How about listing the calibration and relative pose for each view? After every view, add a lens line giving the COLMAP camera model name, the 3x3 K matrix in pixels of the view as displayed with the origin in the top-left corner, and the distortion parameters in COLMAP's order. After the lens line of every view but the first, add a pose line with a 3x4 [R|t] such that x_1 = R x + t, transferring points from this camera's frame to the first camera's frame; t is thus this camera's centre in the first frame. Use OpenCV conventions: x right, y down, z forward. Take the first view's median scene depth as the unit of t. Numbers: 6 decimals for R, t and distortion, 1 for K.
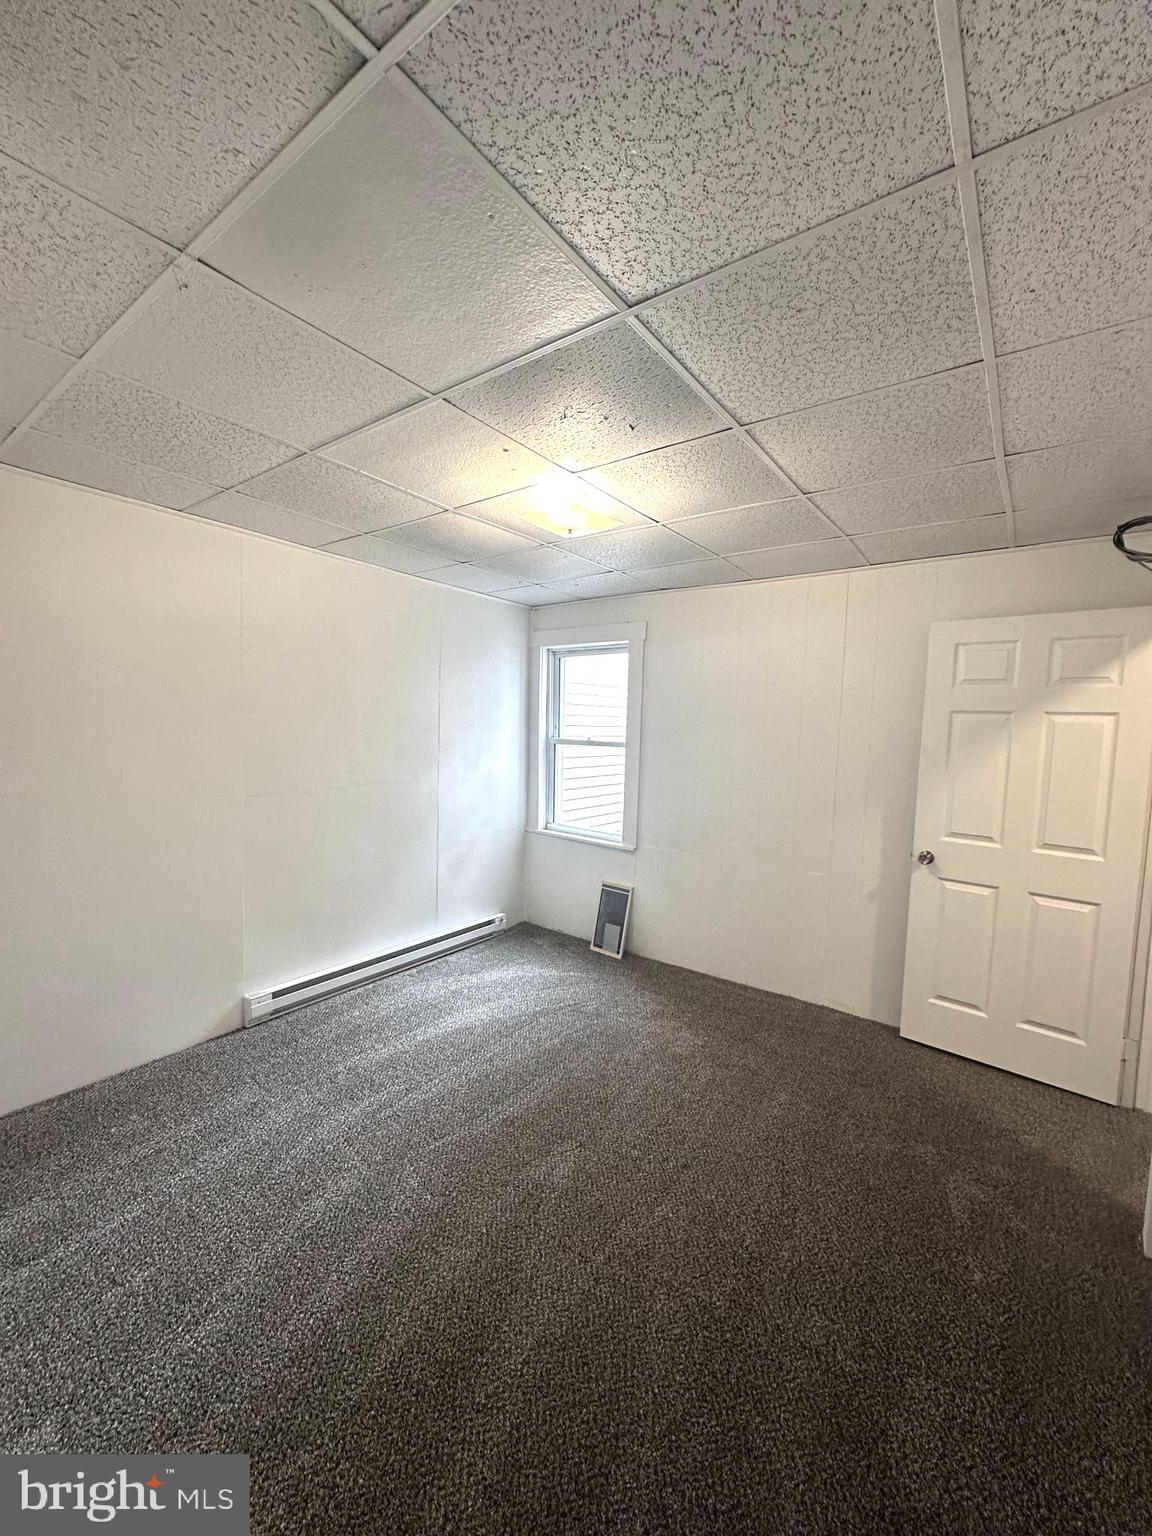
lens RADIAL K [[620.0, 0, 545.5], [0, 620.0, 766.8], [0, 0, 1]] dist [0.000524, 0.000059]
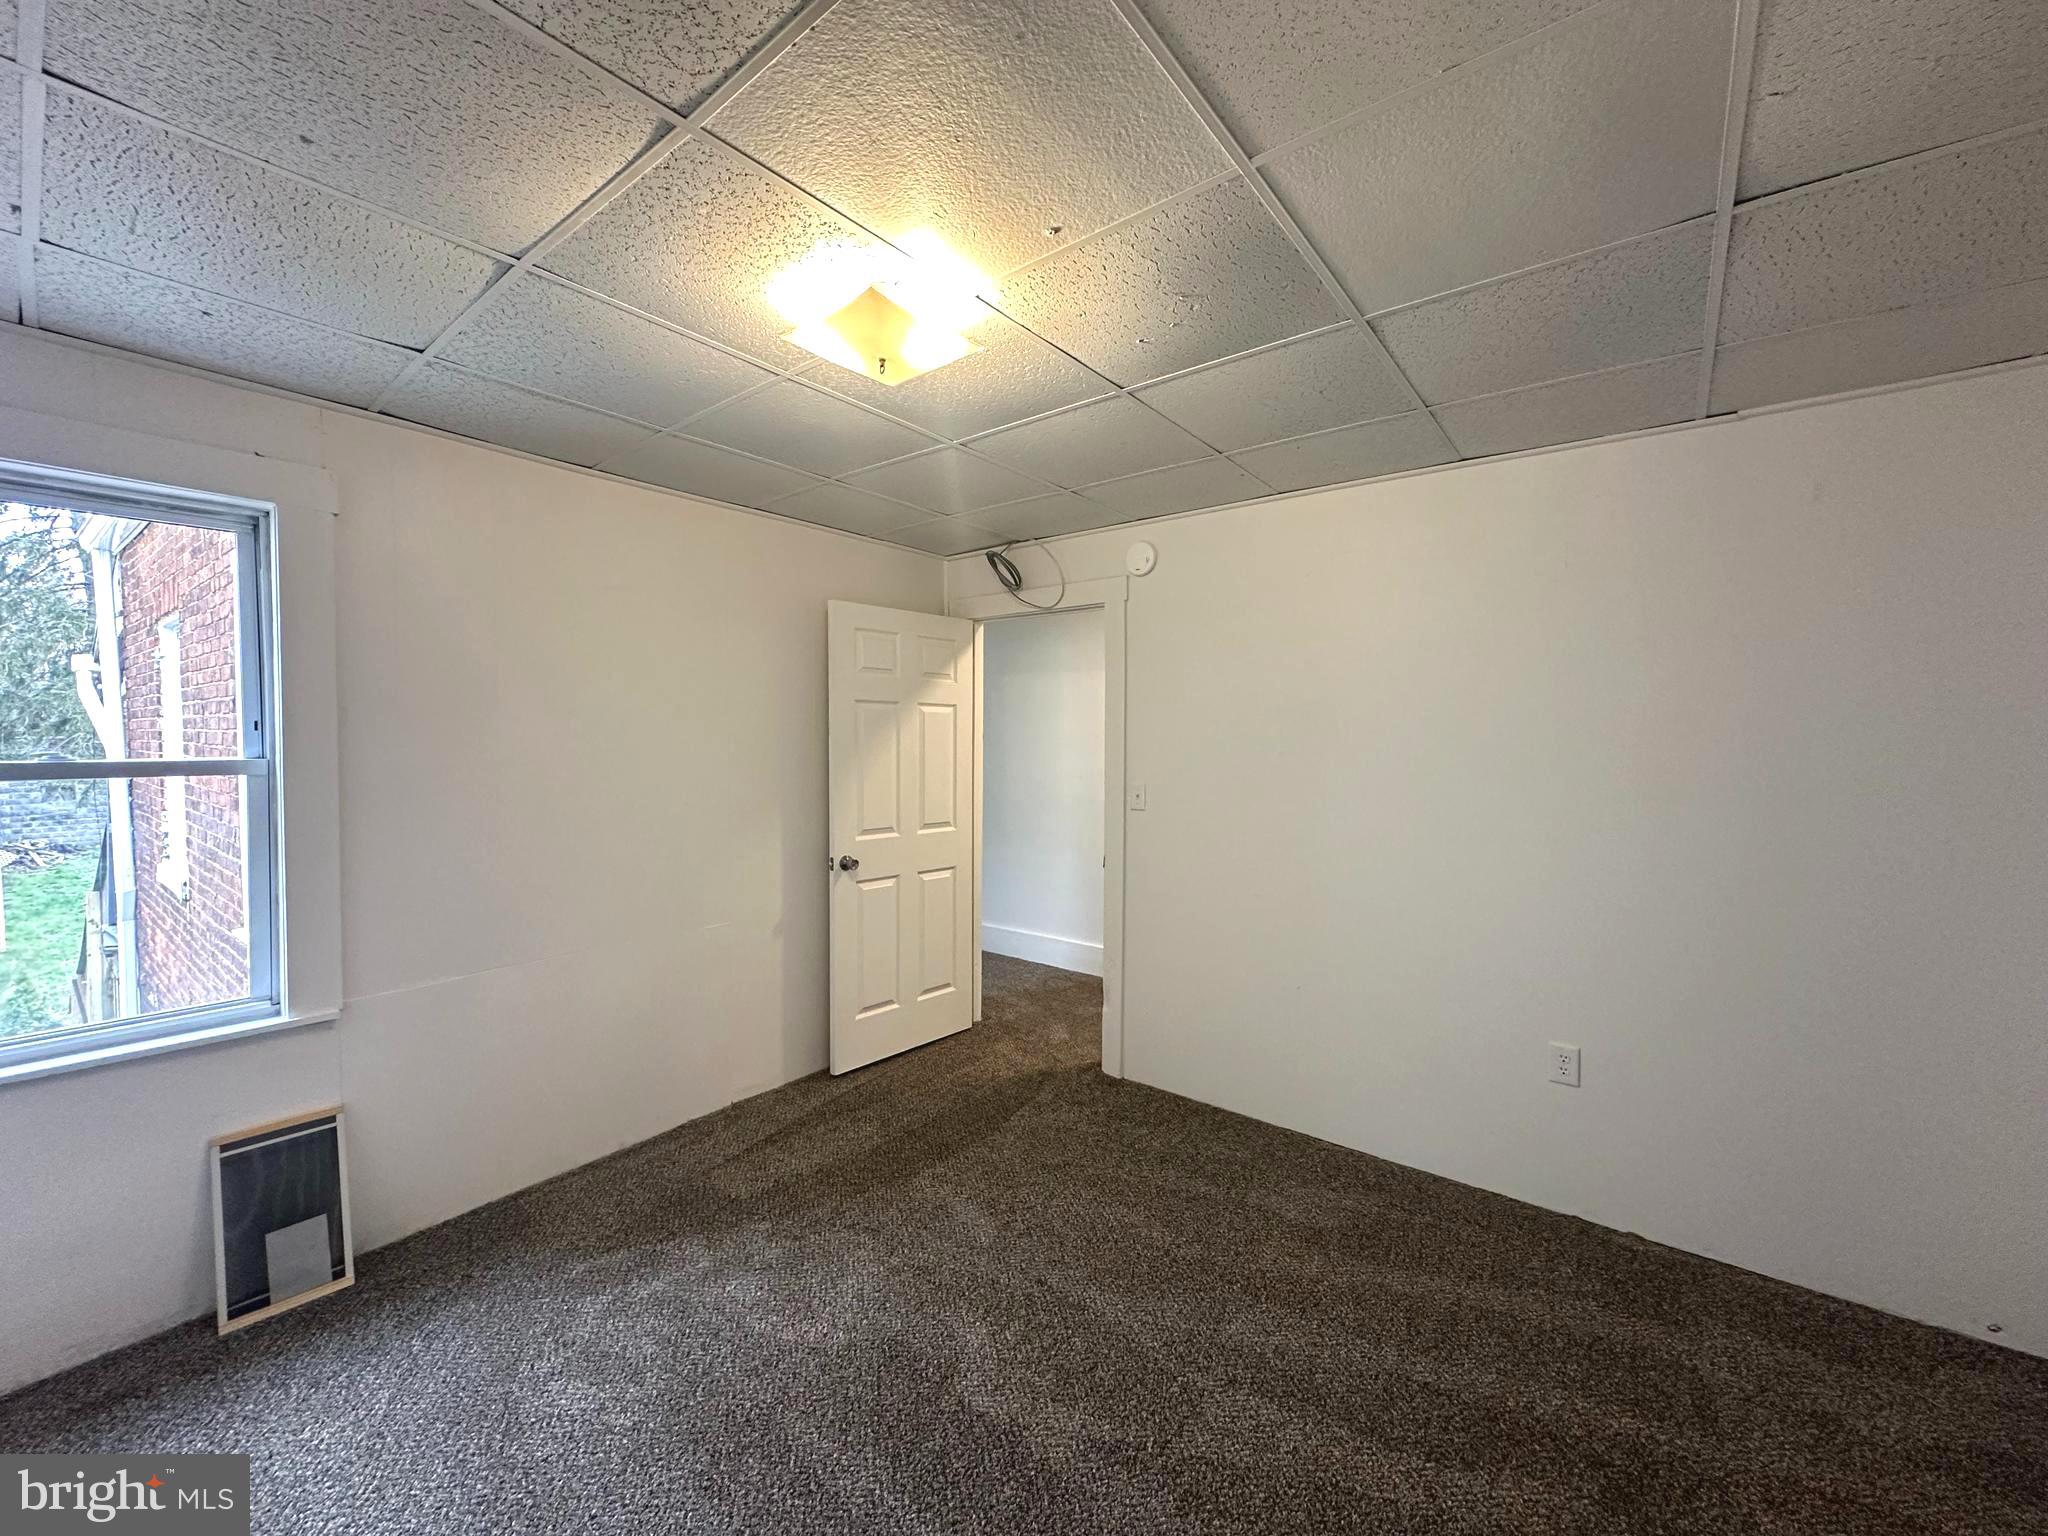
lens RADIAL K [[816.7, 0, 1023.7], [0, 816.7, 764.3], [0, 0, 1]] dist [0.000686, 0.000069]
pose [[-0.004590, -0.056507, 0.998392, -0.527460], [0.074650, 0.995597, 0.056692, -0.041205], [-0.997199, 0.074790, -0.000352, 0.690870]]
